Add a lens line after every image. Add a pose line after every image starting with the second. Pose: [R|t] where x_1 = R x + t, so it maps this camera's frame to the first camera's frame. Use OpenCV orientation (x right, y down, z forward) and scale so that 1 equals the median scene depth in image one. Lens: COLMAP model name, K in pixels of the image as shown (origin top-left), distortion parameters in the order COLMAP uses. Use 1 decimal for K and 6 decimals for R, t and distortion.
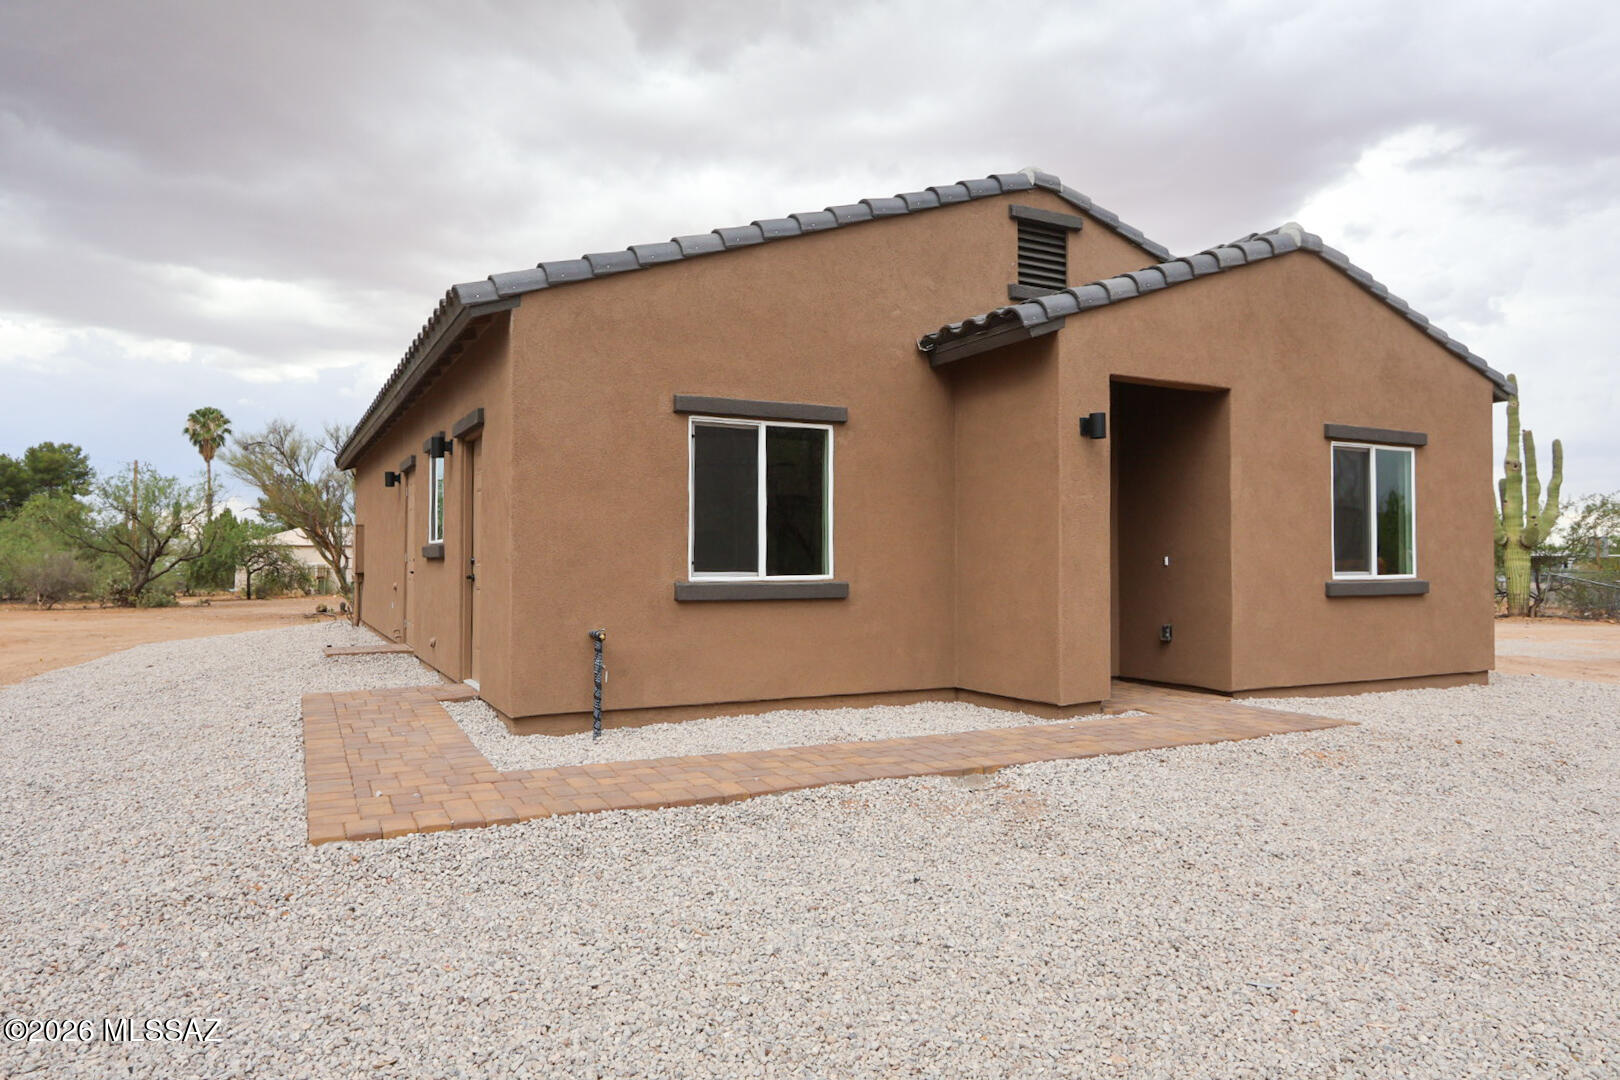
lens RADIAL K [[1025.7, 0, 807.6], [0, 1025.7, 546.8], [0, 0, 1]] dist [-0.004763, 0.001109]
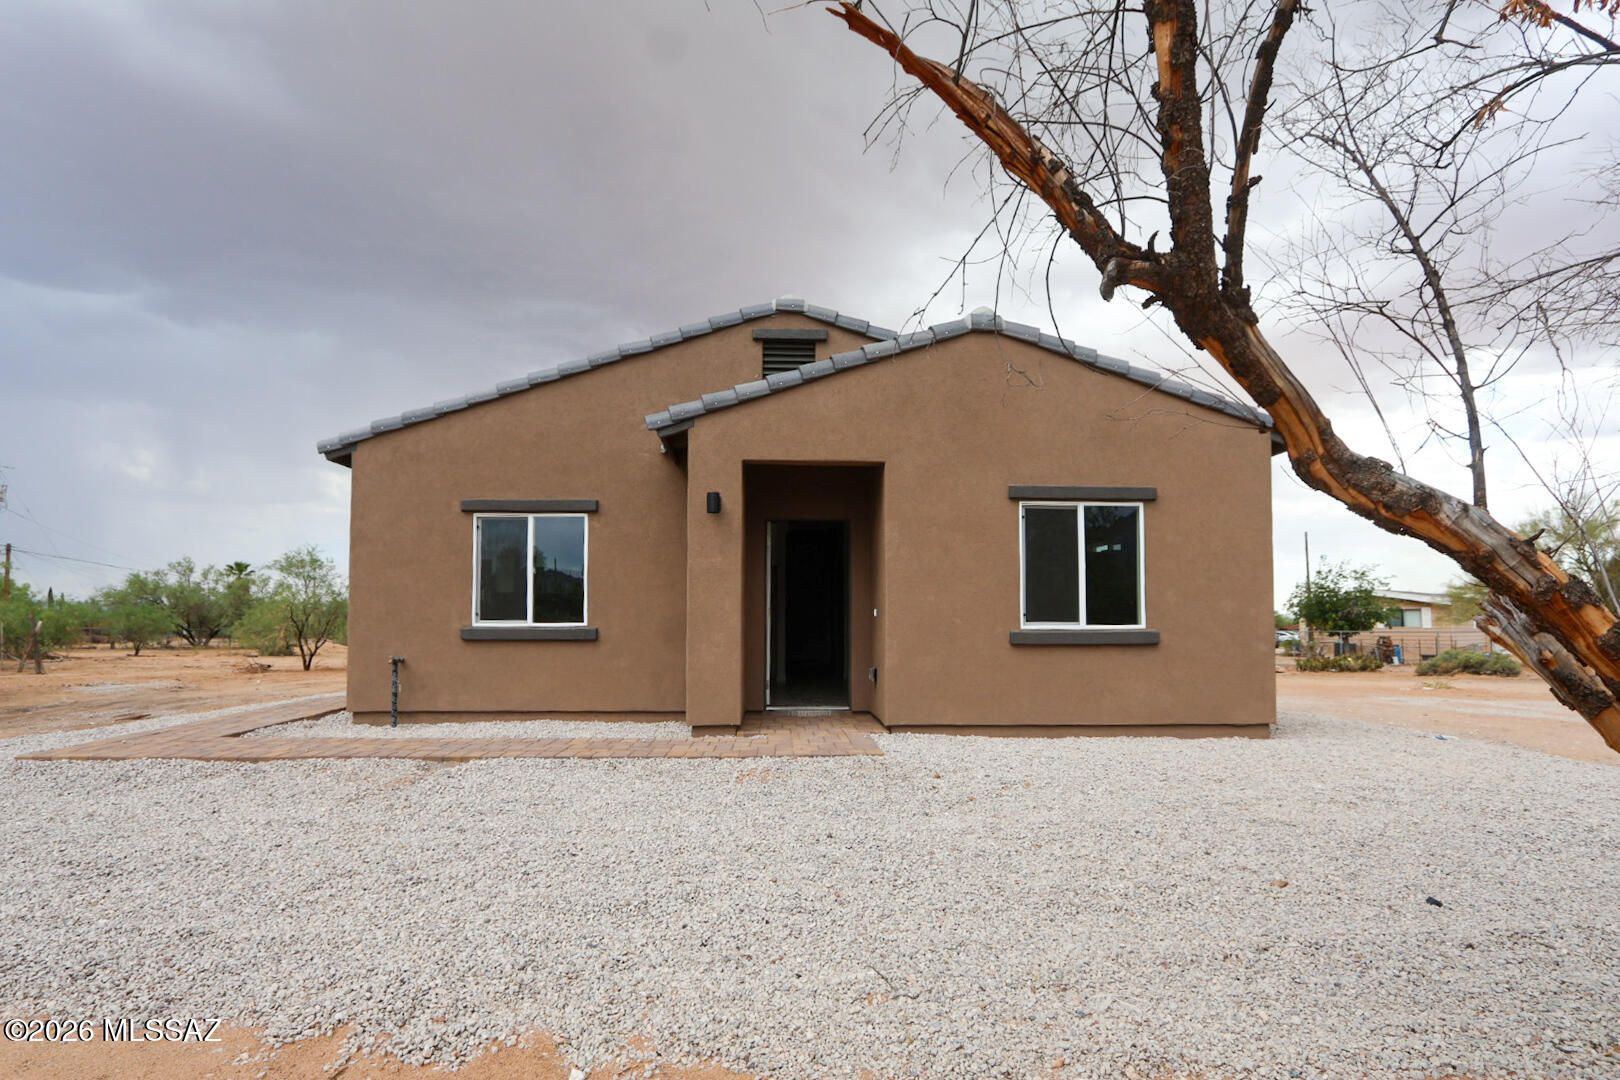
lens RADIAL K [[770.7, 0, 833.7], [0, 770.7, 599.1], [0, 0, 1]] dist [-0.012460, 0.001967]
pose [[0.912211, -0.008455, -0.409635, 0.696749], [0.006295, 0.999958, -0.006622, 0.004468], [0.409673, 0.003462, 0.912226, 0.184217]]
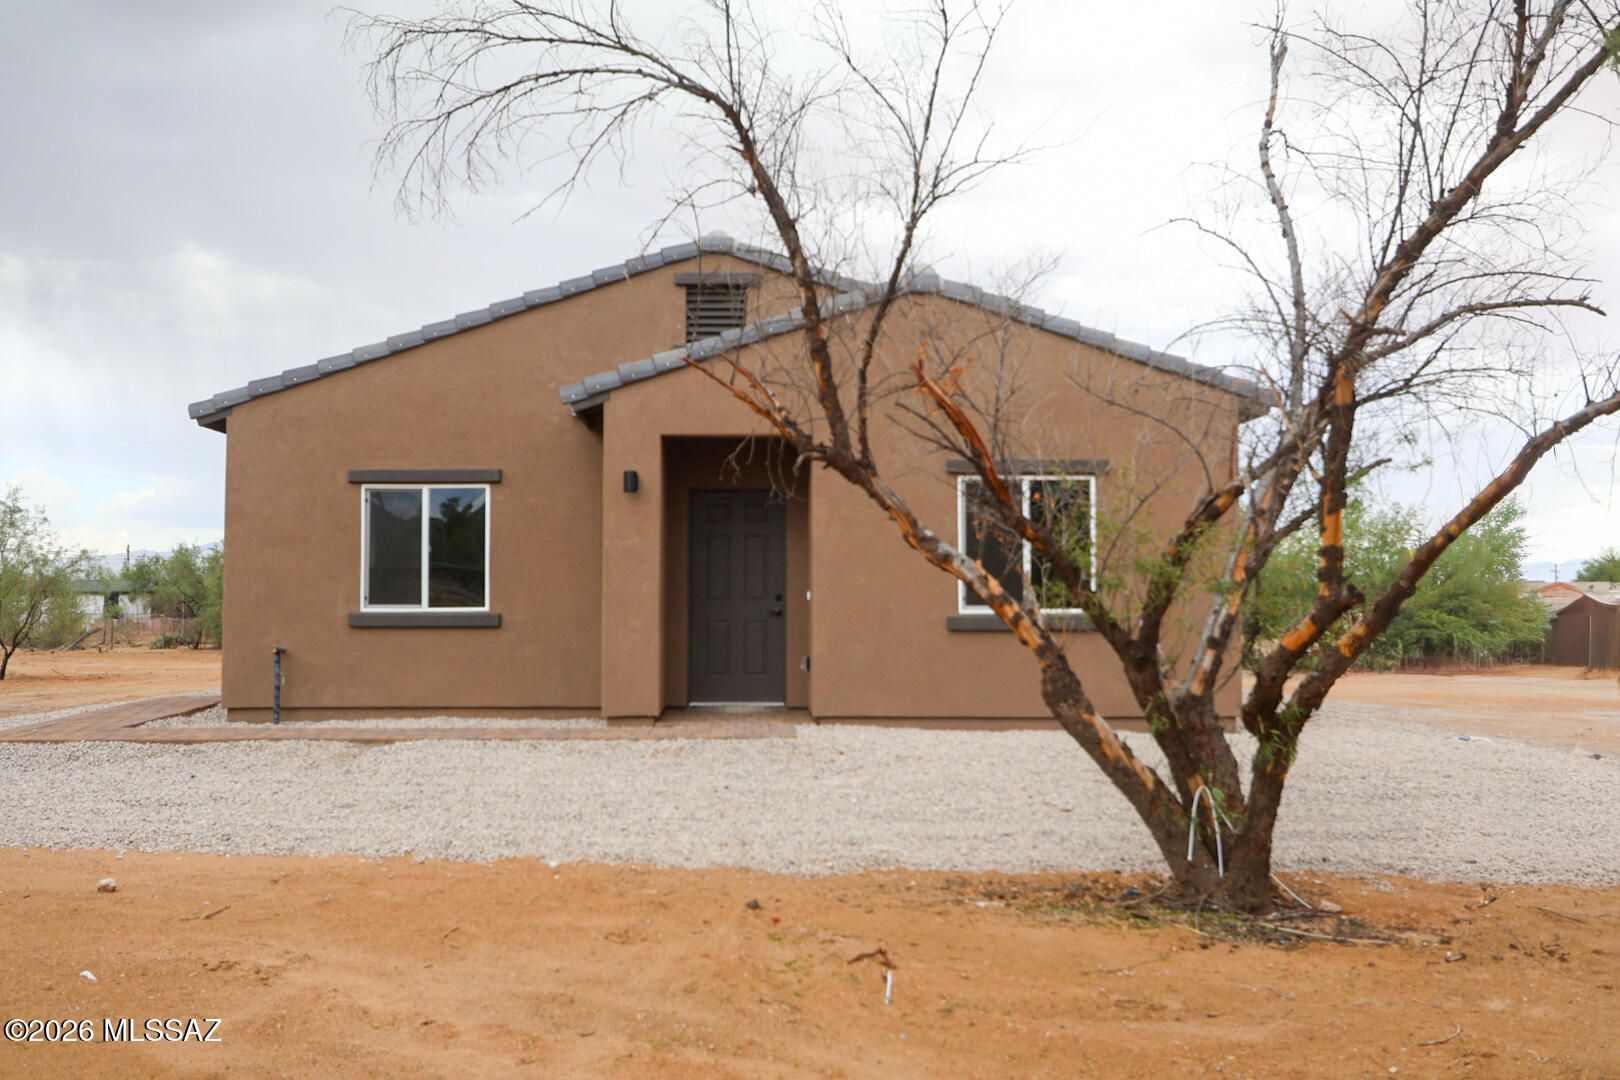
lens RADIAL K [[1489.3, 0, 813.3], [0, 1489.3, 524.9], [0, 0, 1]] dist [0.033710, 0.000000]
pose [[0.897064, -0.019431, -0.441474, 1.074750], [0.008882, 0.999624, -0.025950, -0.019228], [0.441812, 0.019357, 0.896899, -0.389121]]
